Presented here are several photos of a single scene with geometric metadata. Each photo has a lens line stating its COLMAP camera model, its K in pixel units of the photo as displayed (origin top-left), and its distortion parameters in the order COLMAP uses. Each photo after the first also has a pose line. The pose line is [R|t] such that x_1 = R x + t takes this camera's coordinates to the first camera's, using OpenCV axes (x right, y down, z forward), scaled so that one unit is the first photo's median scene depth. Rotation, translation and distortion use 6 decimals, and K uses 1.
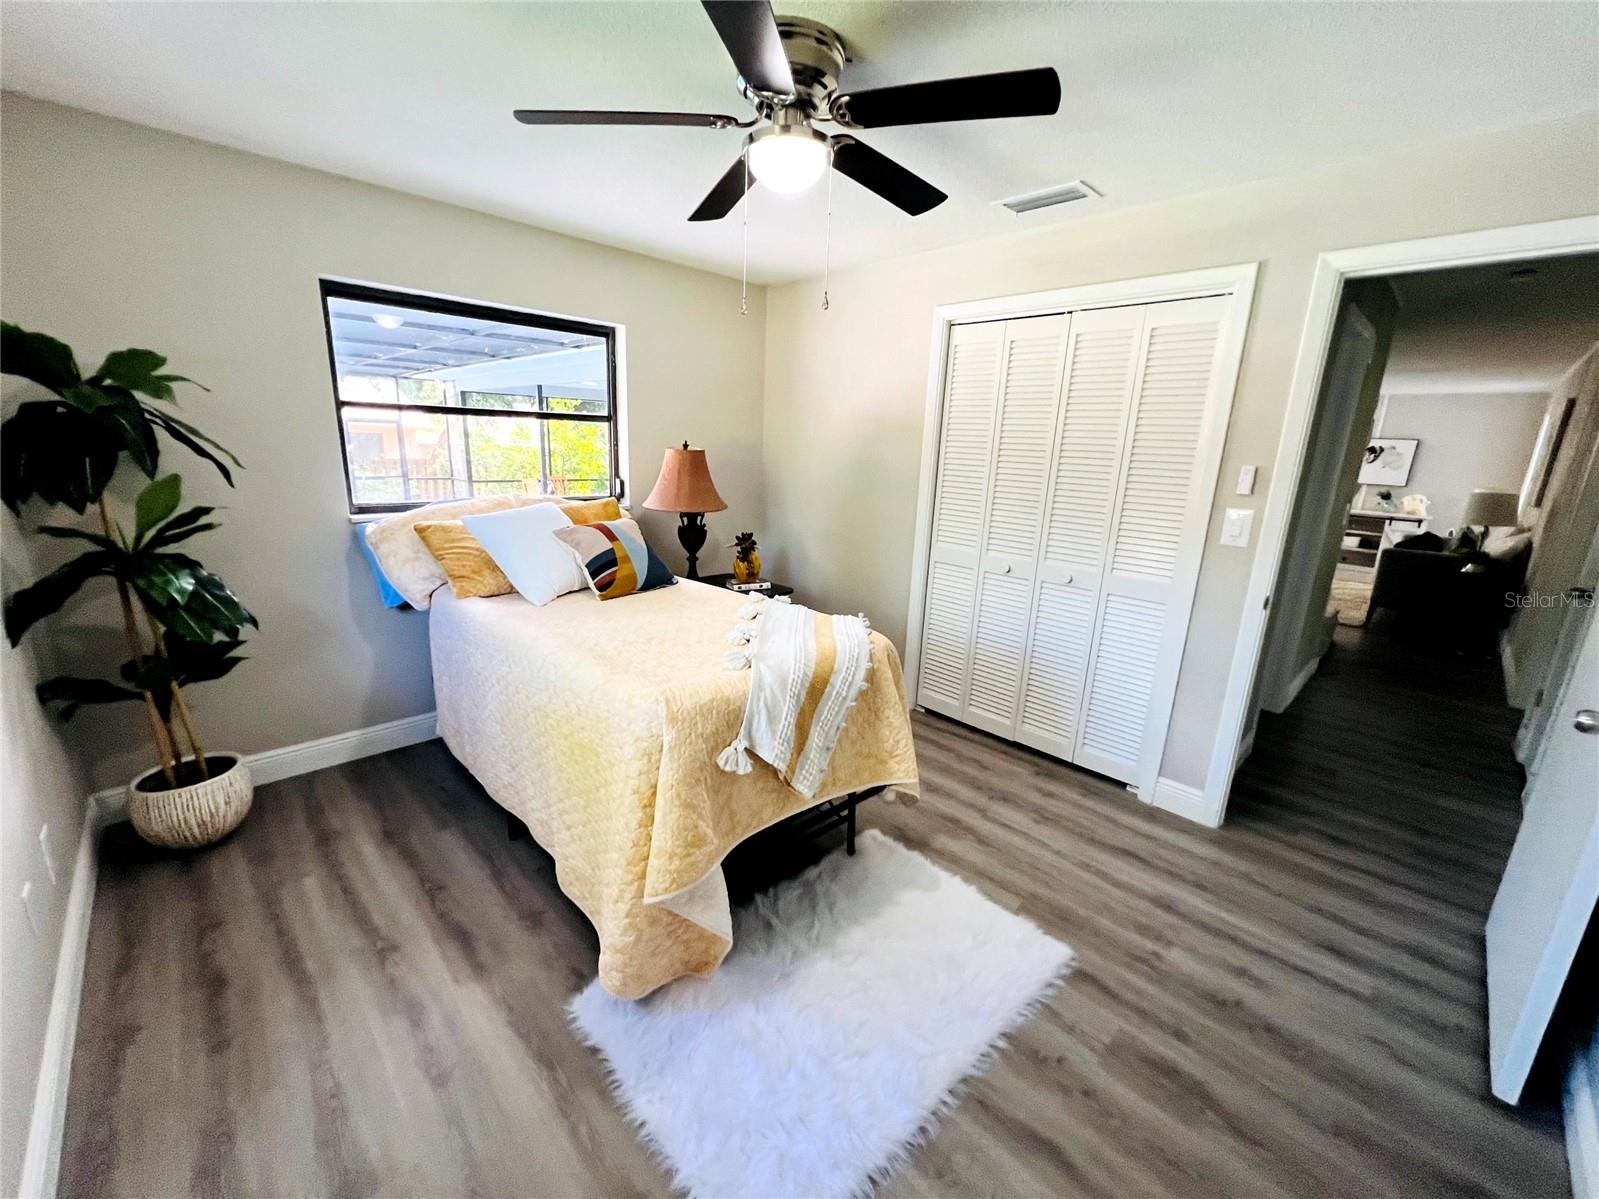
lens RADIAL K [[639.9, 0, 805.4], [0, 639.9, 600.6], [0, 0, 1]] dist [-0.001690, 0.000160]
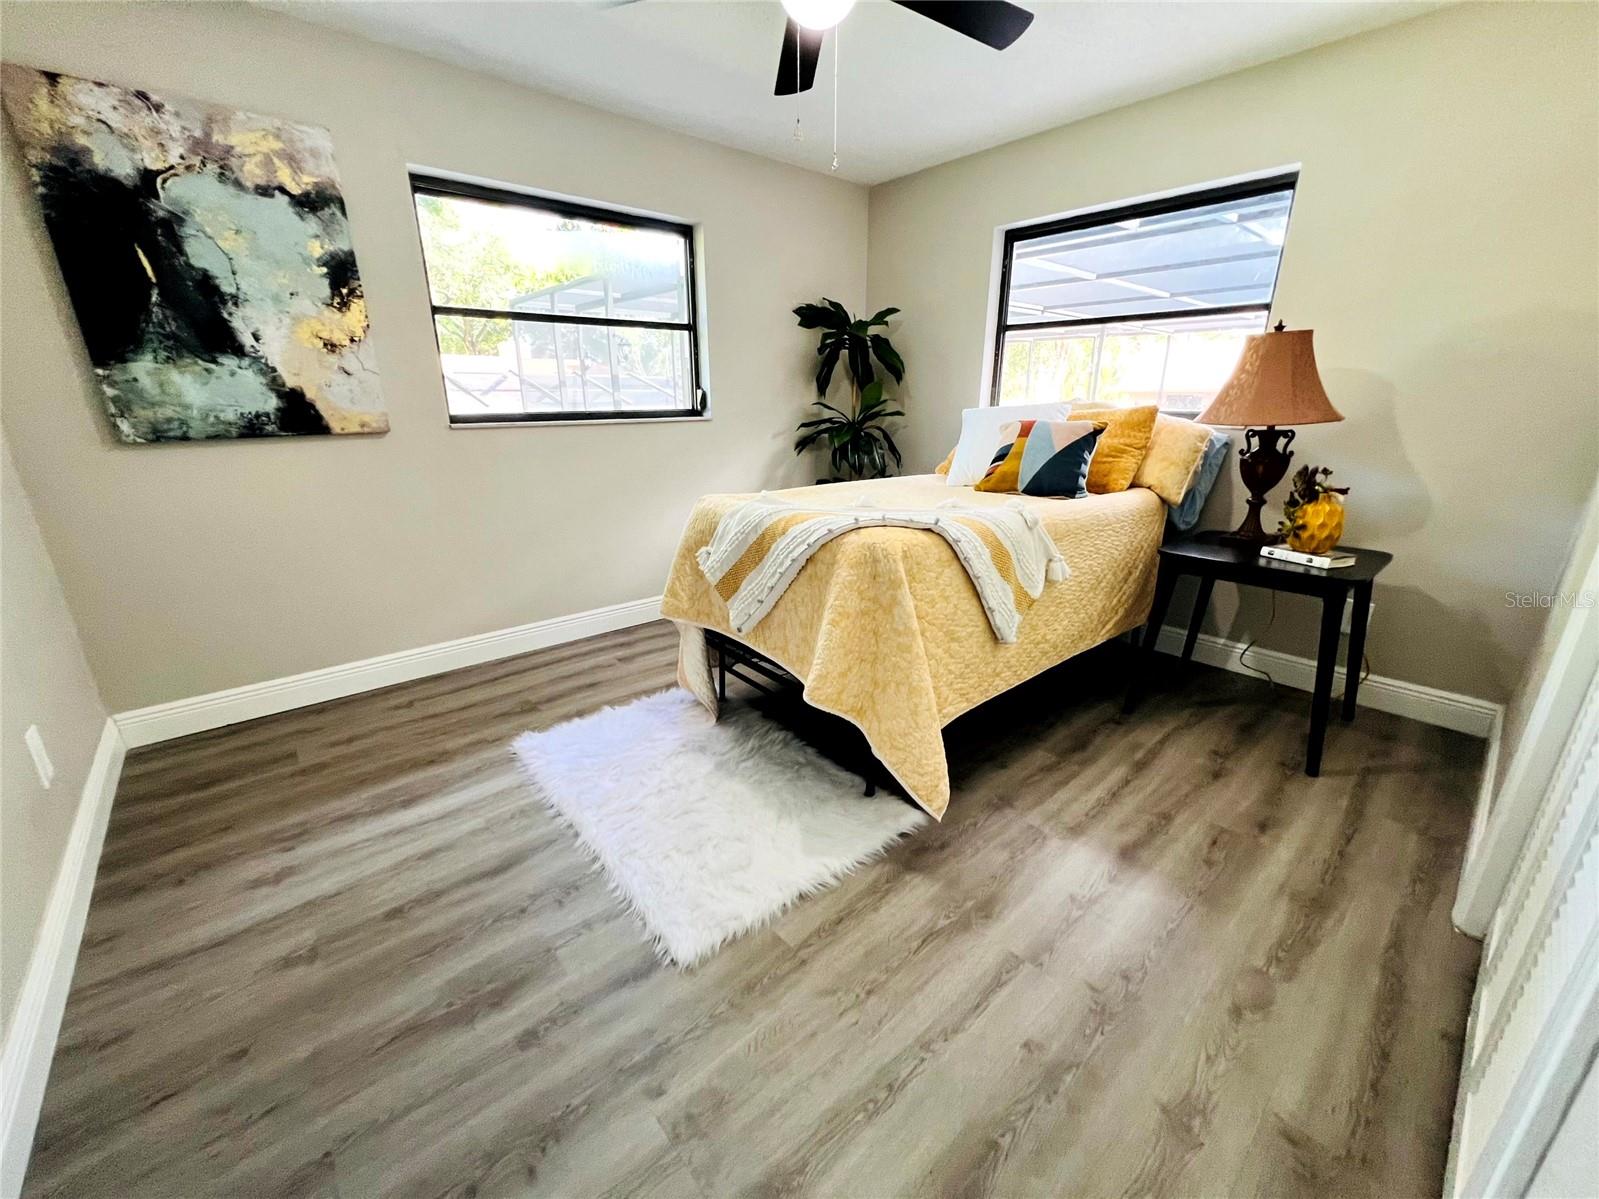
lens RADIAL K [[642.4, 0, 805.3], [0, 642.4, 602.4], [0, 0, 1]] dist [-0.002995, 0.000920]
pose [[-0.047307, 0.270354, -0.961598, 0.988032], [-0.237837, 0.931940, 0.273717, -0.067577], [0.970152, 0.241652, 0.020213, 1.004233]]
